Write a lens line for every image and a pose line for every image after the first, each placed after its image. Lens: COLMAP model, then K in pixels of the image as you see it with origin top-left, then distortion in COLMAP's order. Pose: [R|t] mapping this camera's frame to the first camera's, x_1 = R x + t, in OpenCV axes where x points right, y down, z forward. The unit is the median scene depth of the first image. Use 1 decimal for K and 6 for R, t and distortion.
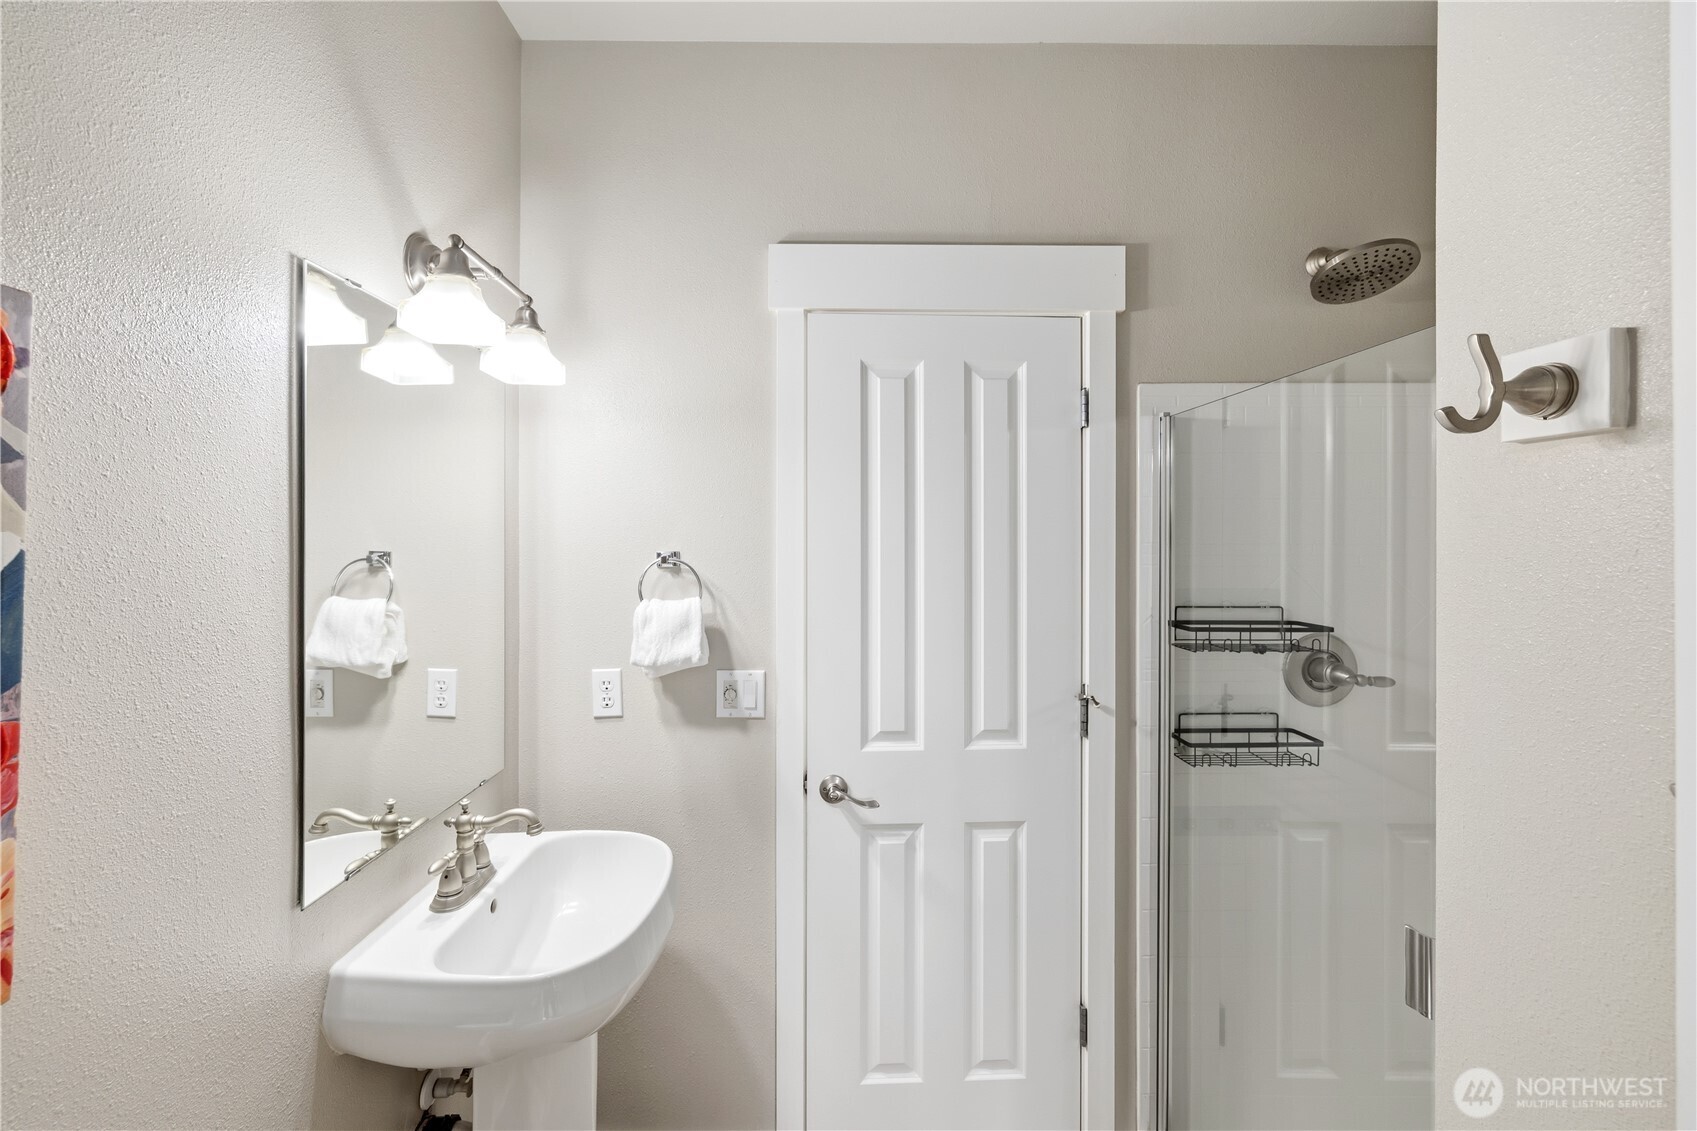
lens RADIAL K [[738.3, 0, 854.0], [0, 738.3, 537.9], [0, 0, 1]] dist [0.002374, 0.000396]
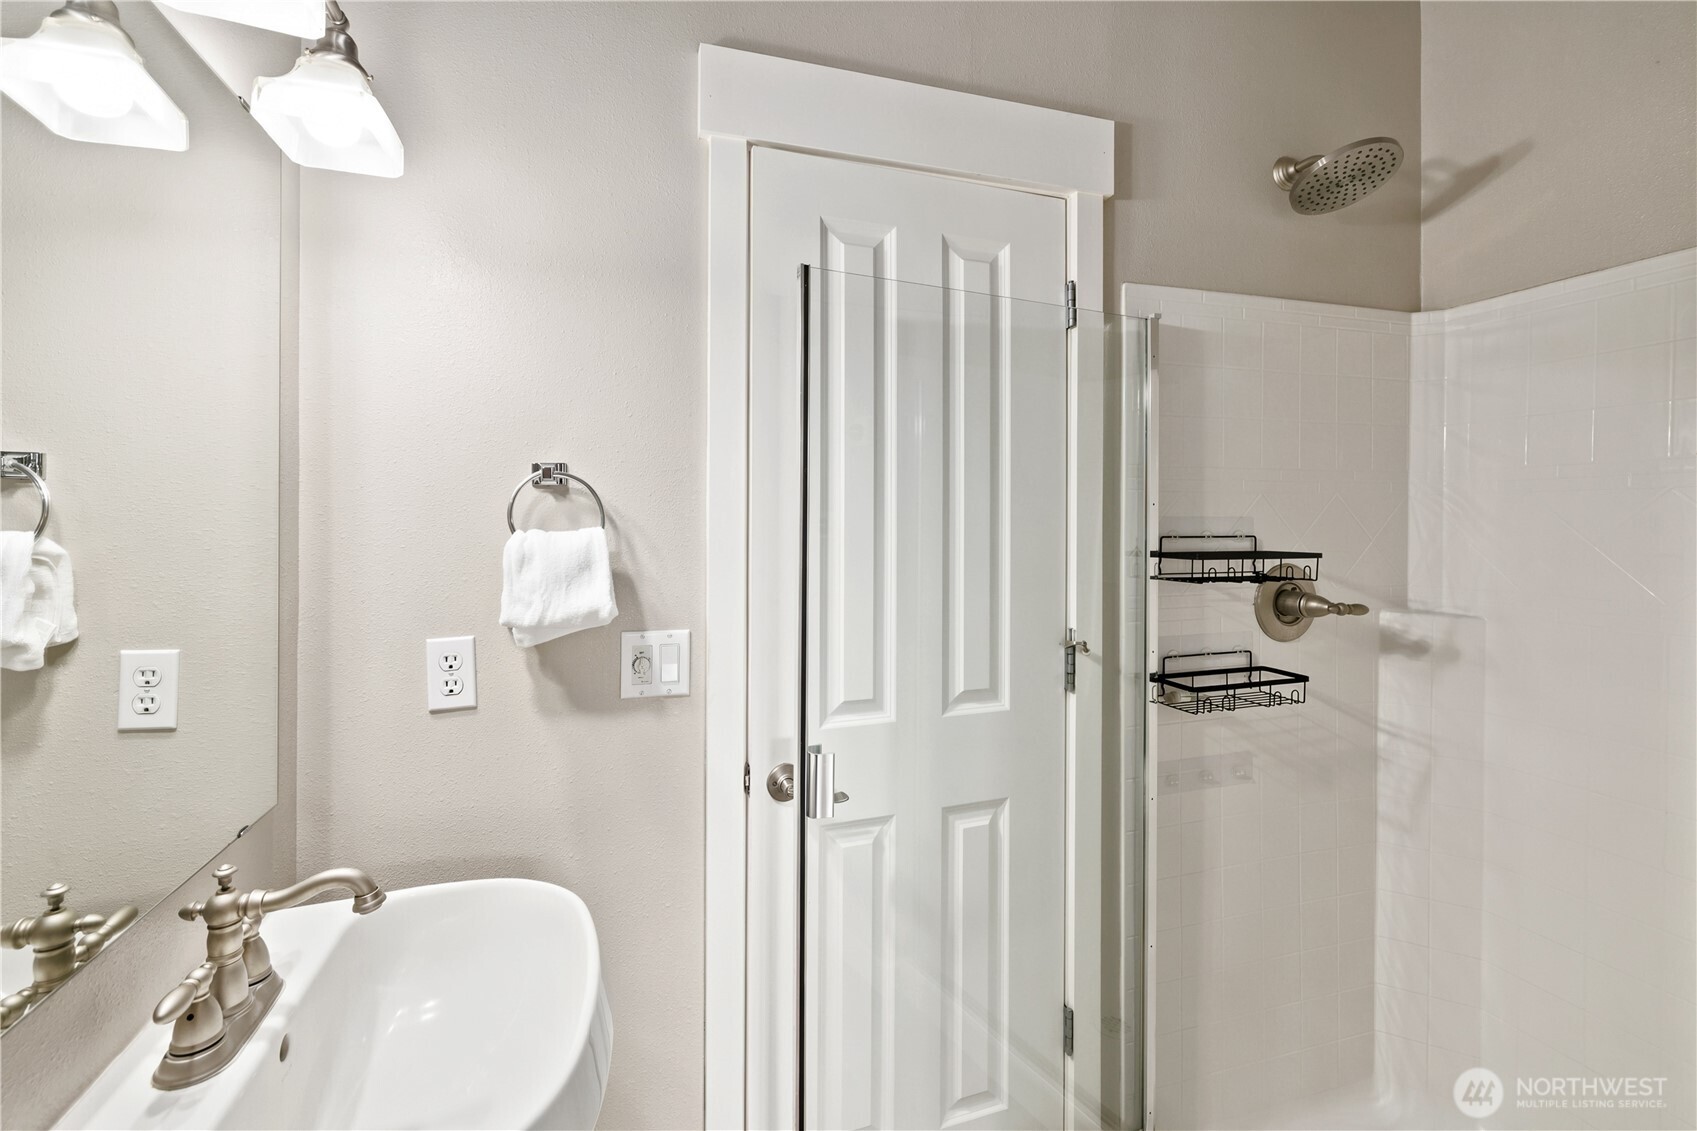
lens RADIAL K [[739.8, 0, 847.1], [0, 739.8, 518.2], [0, 0, 1]] dist [-0.001276, -0.000338]
pose [[0.958837, -0.002803, 0.283942, -0.181316], [0.005842, 0.999934, -0.009858, 0.078511], [-0.283896, 0.011111, 0.958791, 0.257580]]
